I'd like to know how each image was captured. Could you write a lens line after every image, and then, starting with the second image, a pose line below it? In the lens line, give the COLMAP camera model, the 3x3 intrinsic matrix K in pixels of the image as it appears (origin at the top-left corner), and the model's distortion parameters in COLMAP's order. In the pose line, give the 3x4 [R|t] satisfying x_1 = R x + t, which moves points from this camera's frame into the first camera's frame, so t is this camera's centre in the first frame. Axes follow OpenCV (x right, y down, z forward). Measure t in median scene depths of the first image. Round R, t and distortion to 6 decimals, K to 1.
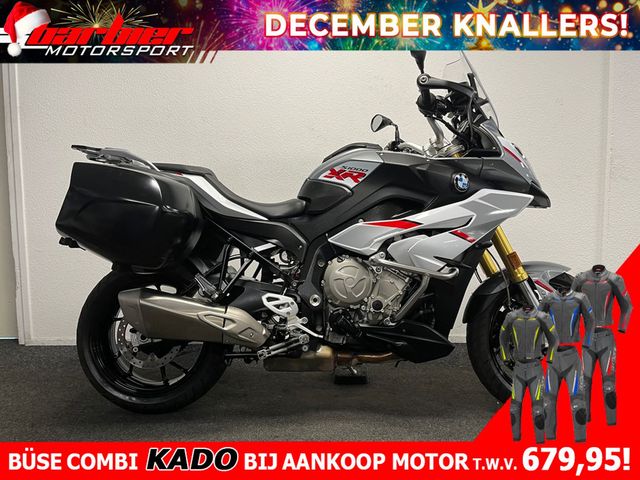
lens RADIAL K [[488.9, 0, 320.0], [0, 488.9, 240.0], [0, 0, 1]] dist [0.058839, -0.088549]
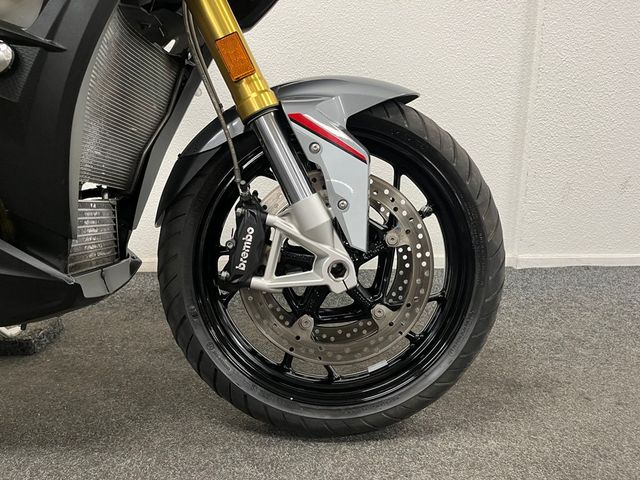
lens RADIAL K [[488.9, 0, 320.0], [0, 488.9, 240.0], [0, 0, 1]] dist [0.058839, -0.088549]
pose [[0.998594, -0.002920, 0.052926, 0.441900], [-0.004822, 0.989337, 0.145565, 0.126104], [-0.052787, -0.145615, 0.987932, 0.614753]]
